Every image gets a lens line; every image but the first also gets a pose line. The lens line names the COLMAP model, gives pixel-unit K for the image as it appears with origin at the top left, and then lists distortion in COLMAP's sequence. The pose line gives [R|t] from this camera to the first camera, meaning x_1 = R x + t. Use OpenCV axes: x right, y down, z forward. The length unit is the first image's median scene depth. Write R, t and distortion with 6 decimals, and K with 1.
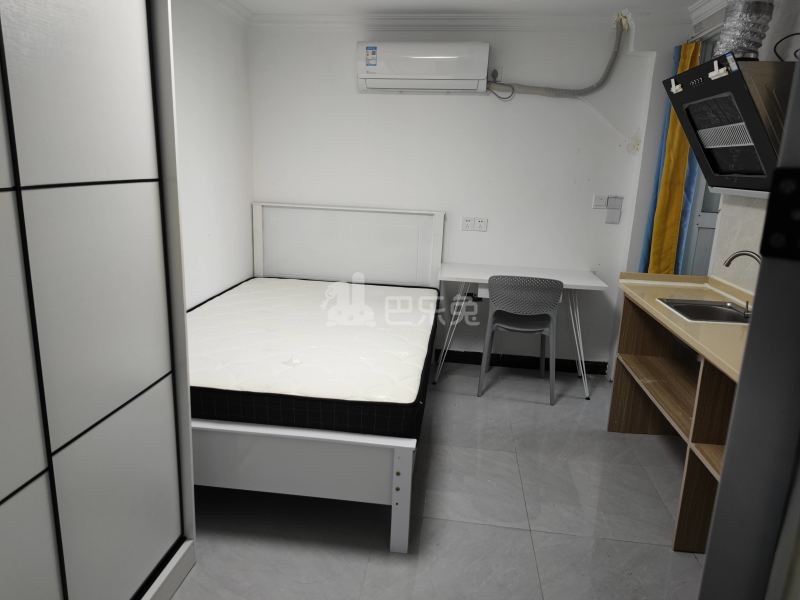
lens RADIAL K [[547.6, 0, 383.8], [0, 547.6, 292.0], [0, 0, 1]] dist [0.045394, -0.045552]
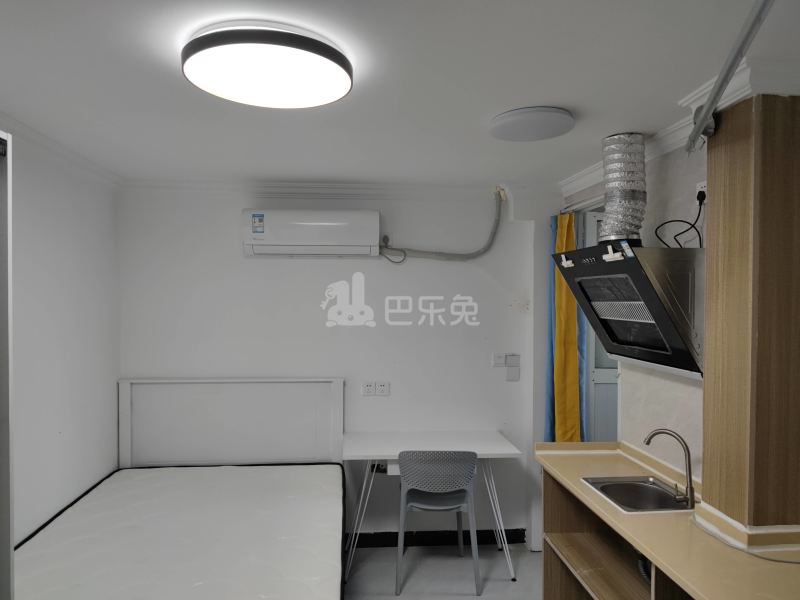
lens RADIAL K [[547.6, 0, 384.9], [0, 547.6, 305.2], [0, 0, 1]] dist [0.045394, -0.045552]
pose [[0.976957, -0.034120, 0.210689, -0.013695], [0.076953, 0.977055, -0.198598, -0.086389], [-0.199079, 0.210235, 0.957167, 0.081656]]
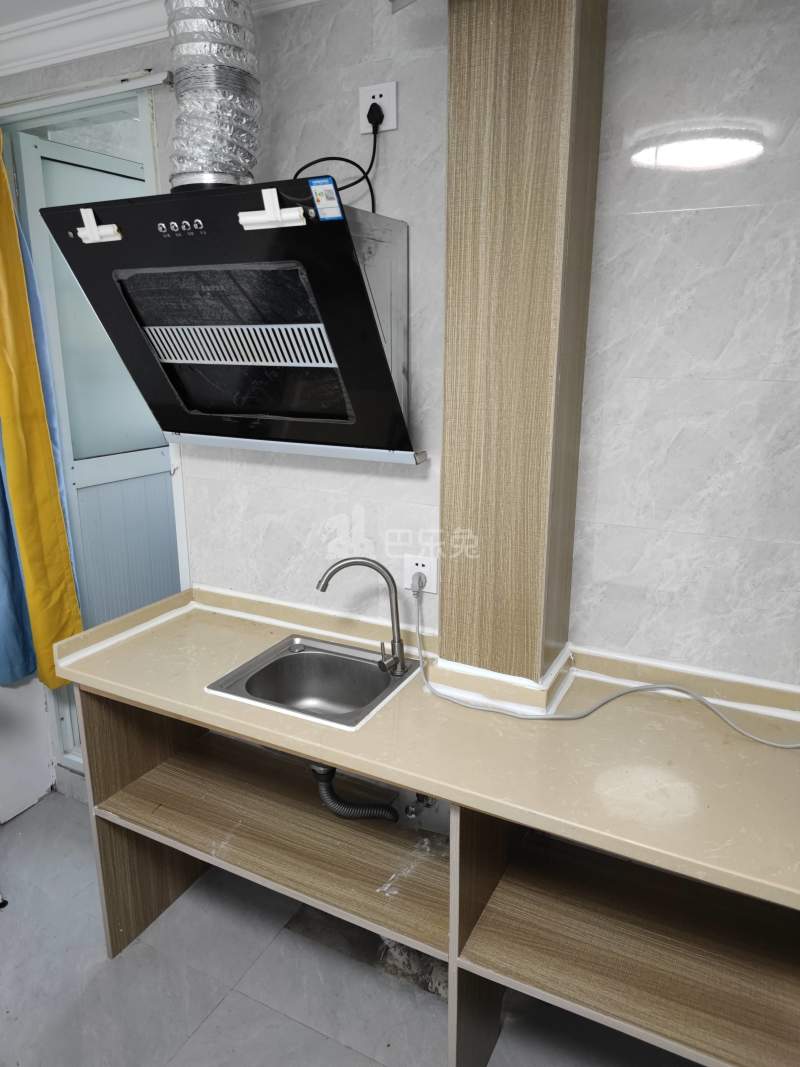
lens RADIAL K [[730.3, 0, 408.2], [0, 730.3, 523.0], [0, 0, 1]] dist [0.045394, -0.045552]
pose [[0.333996, -0.267873, 0.903709, 0.018097], [0.226456, 0.953490, 0.198934, -0.156524], [-0.914967, 0.138207, 0.379124, 0.439589]]
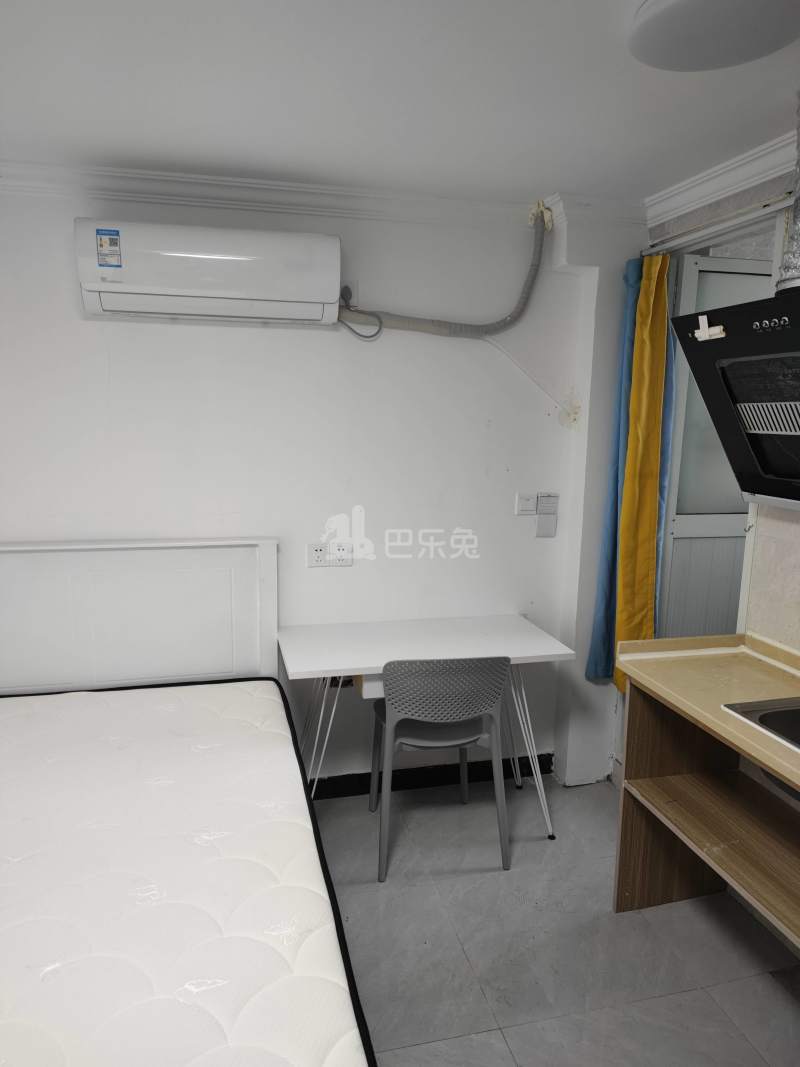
lens RADIAL K [[730.3, 0, 393.4], [0, 730.3, 547.2], [0, 0, 1]] dist [0.045394, -0.045552]
pose [[0.929513, -0.091621, 0.357228, -0.046343], [0.104852, 0.994328, -0.017803, -0.126255], [-0.353571, 0.054004, 0.933848, 0.314683]]
